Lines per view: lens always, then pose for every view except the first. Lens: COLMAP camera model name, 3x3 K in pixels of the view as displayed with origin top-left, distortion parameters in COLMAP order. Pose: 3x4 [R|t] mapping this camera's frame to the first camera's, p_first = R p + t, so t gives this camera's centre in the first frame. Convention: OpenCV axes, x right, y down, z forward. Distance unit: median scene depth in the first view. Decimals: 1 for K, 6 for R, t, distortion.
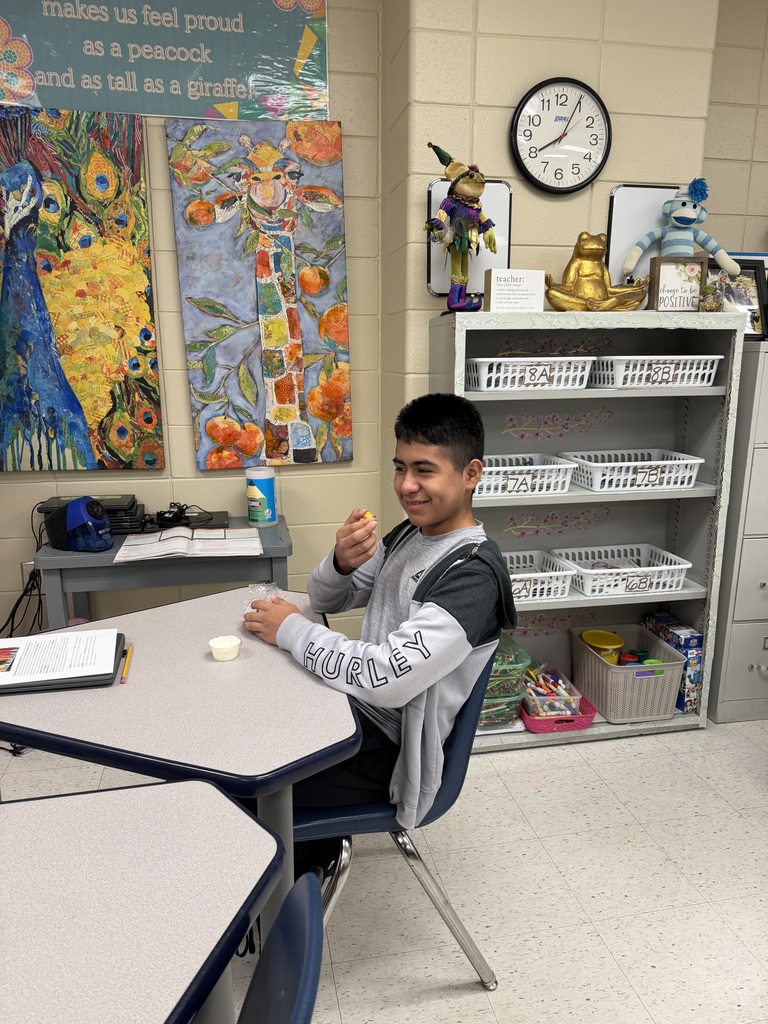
lens RADIAL K [[740.6, 0, 401.5], [0, 740.6, 540.1], [0, 0, 1]] dist [0.002949, -0.026621]
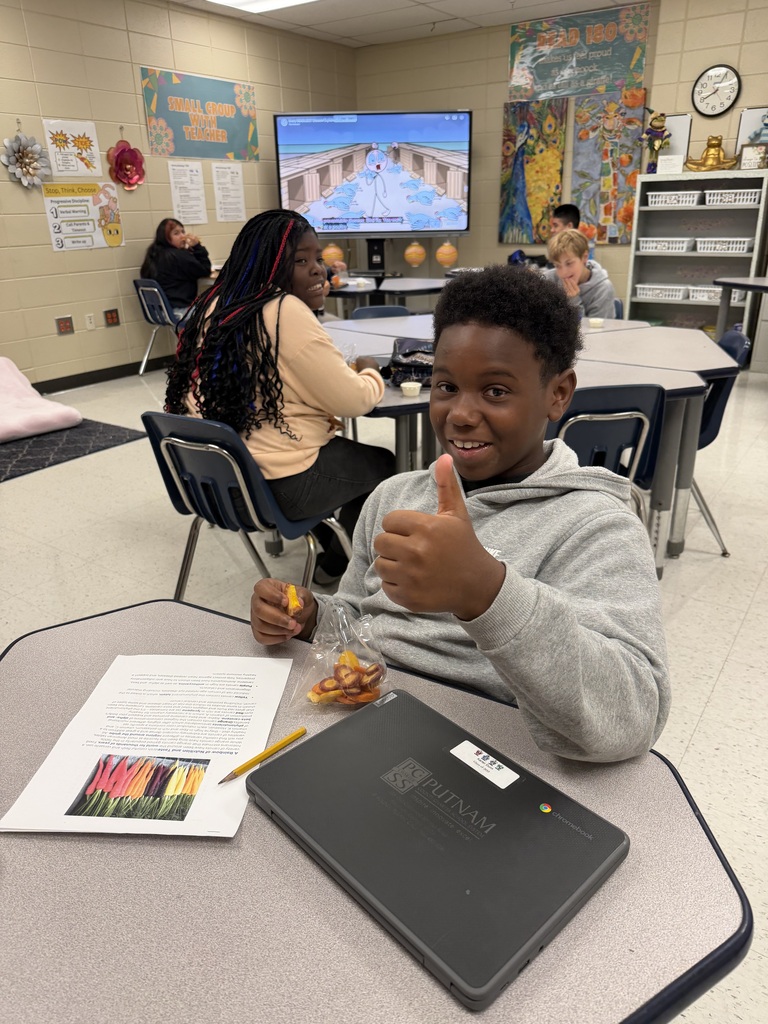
lens RADIAL K [[740.6, 0, 379.4], [0, 740.6, 518.4], [0, 0, 1]] dist [0.002949, -0.026621]
pose [[0.688480, 0.264058, -0.675476, 1.266800], [-0.148291, 0.962941, 0.225288, 0.341011], [0.709933, -0.054940, 0.702123, -1.298882]]
